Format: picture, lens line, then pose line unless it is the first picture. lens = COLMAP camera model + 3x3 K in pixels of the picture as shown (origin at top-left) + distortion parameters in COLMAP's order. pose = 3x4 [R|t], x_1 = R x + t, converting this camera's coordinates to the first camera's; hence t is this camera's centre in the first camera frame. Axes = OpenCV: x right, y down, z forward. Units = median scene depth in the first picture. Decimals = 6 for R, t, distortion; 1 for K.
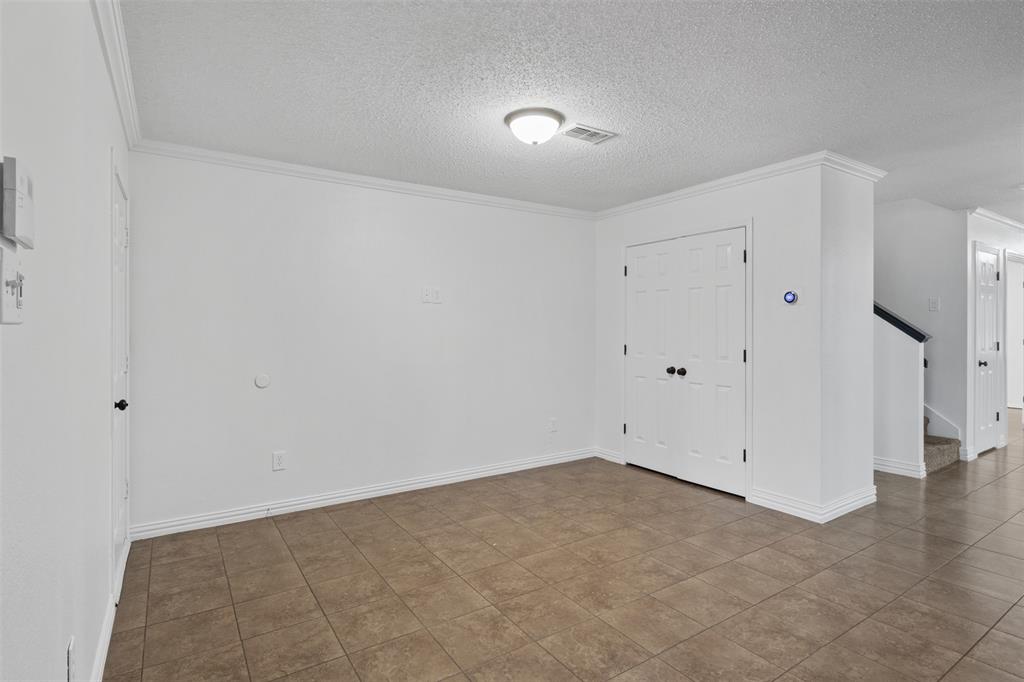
lens RADIAL K [[516.2, 0, 509.0], [0, 516.2, 331.1], [0, 0, 1]] dist [-0.007395, 0.000448]
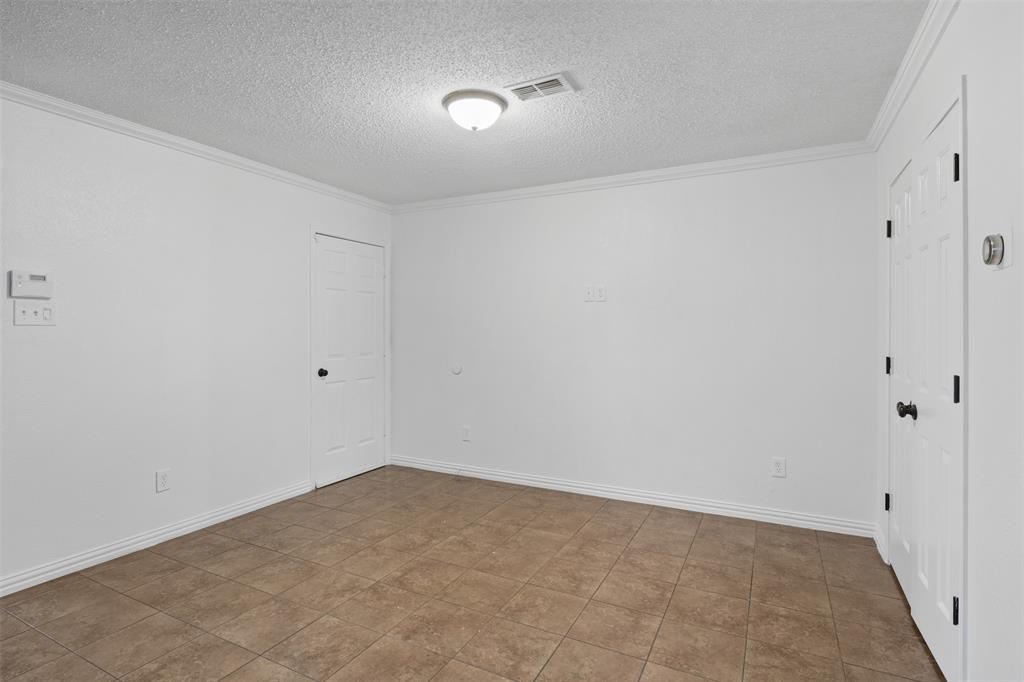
lens RADIAL K [[516.2, 0, 509.0], [0, 516.2, 331.1], [0, 0, 1]] dist [-0.007395, 0.000448]
pose [[0.487688, 0.003922, -0.873009, 0.795351], [-0.004665, 0.999987, 0.001887, -0.001345], [0.873006, 0.003152, 0.487700, 0.535584]]
